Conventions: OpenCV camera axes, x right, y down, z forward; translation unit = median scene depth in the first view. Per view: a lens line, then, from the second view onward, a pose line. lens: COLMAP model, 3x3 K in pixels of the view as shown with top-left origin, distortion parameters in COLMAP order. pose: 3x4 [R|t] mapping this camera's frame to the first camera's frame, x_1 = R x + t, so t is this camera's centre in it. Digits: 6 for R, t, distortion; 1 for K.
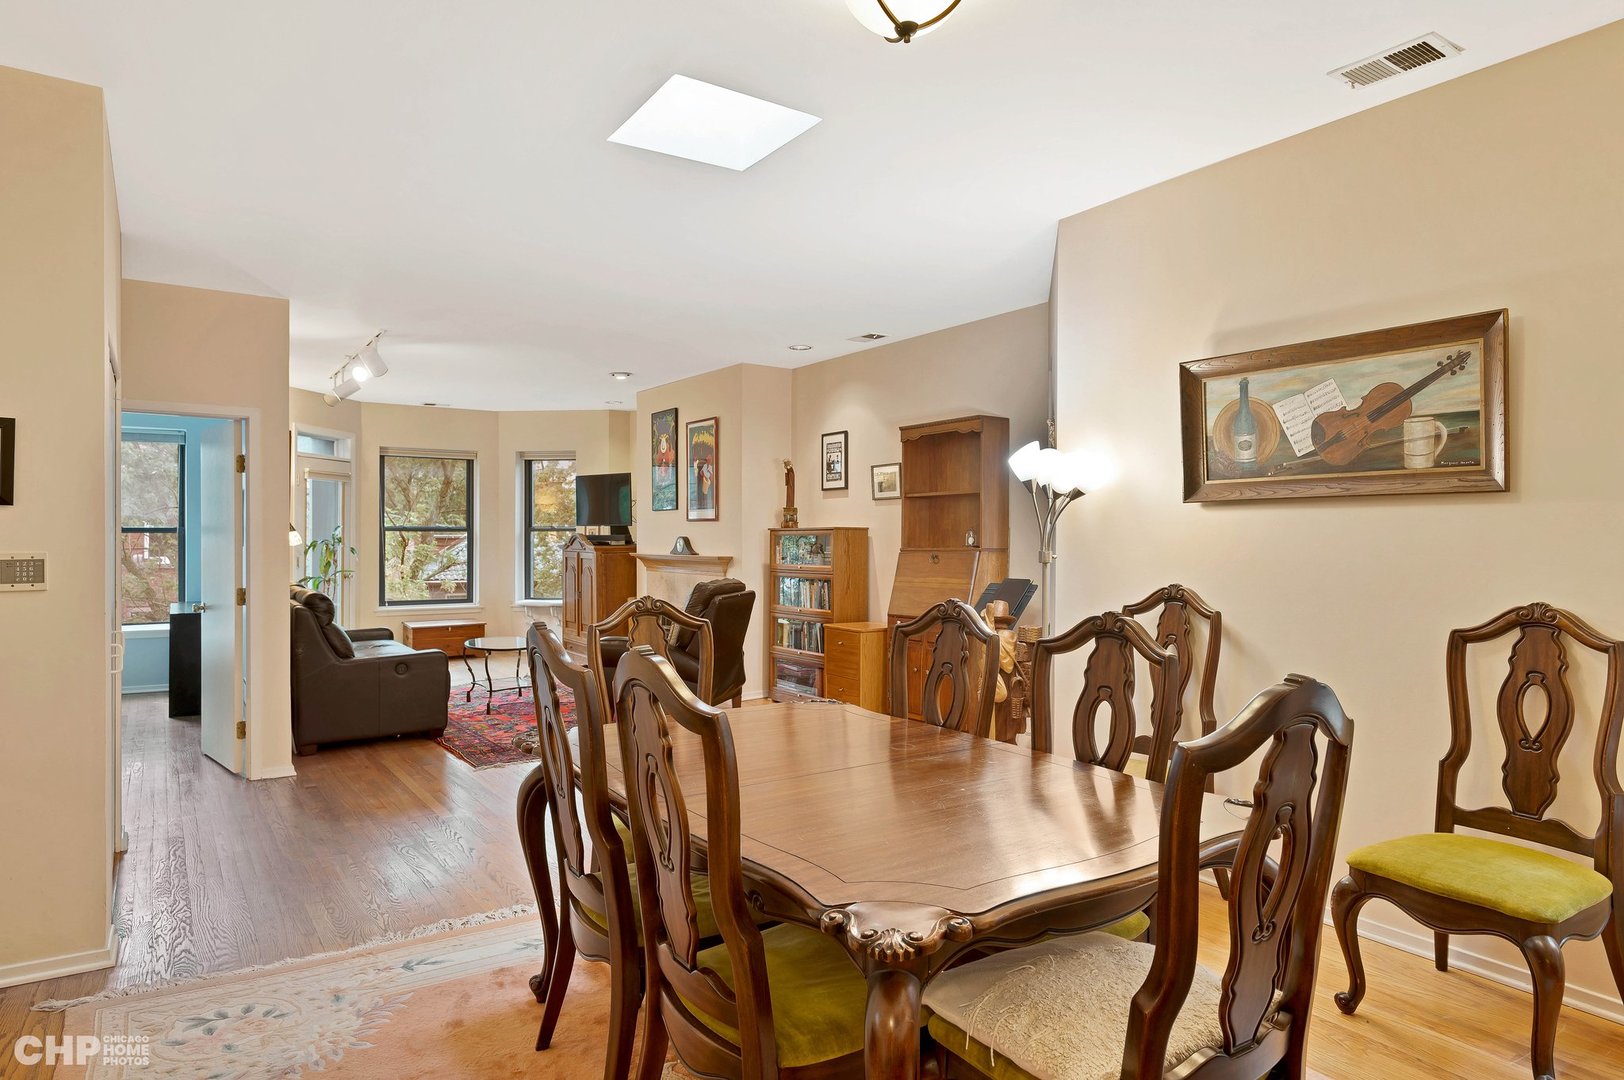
lens RADIAL K [[948.7, 0, 812.0], [0, 948.7, 540.0], [0, 0, 1]] dist [-0.002143, -0.000061]
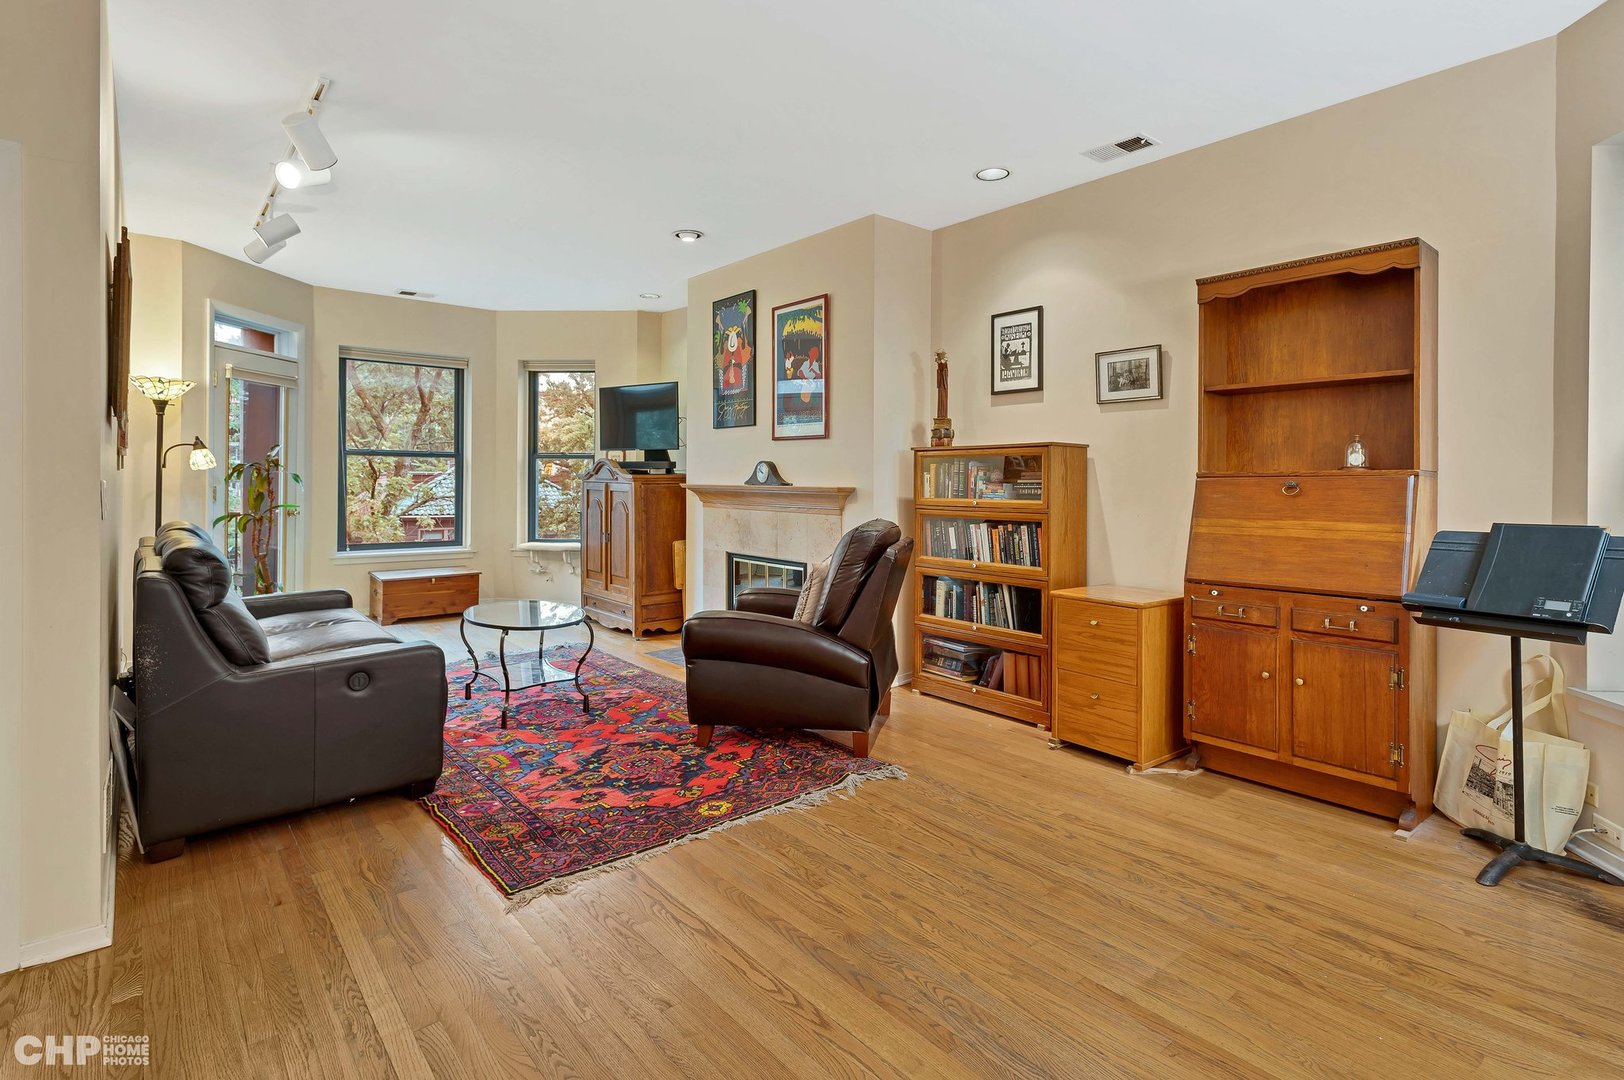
lens RADIAL K [[774.5, 0, 815.4], [0, 774.5, 485.5], [0, 0, 1]] dist [0.002951, -0.000038]
pose [[0.994296, 0.005410, 0.106522, -0.164627], [-0.005925, 0.999972, 0.004525, 0.012704], [-0.106495, -0.005130, 0.994300, 0.397622]]
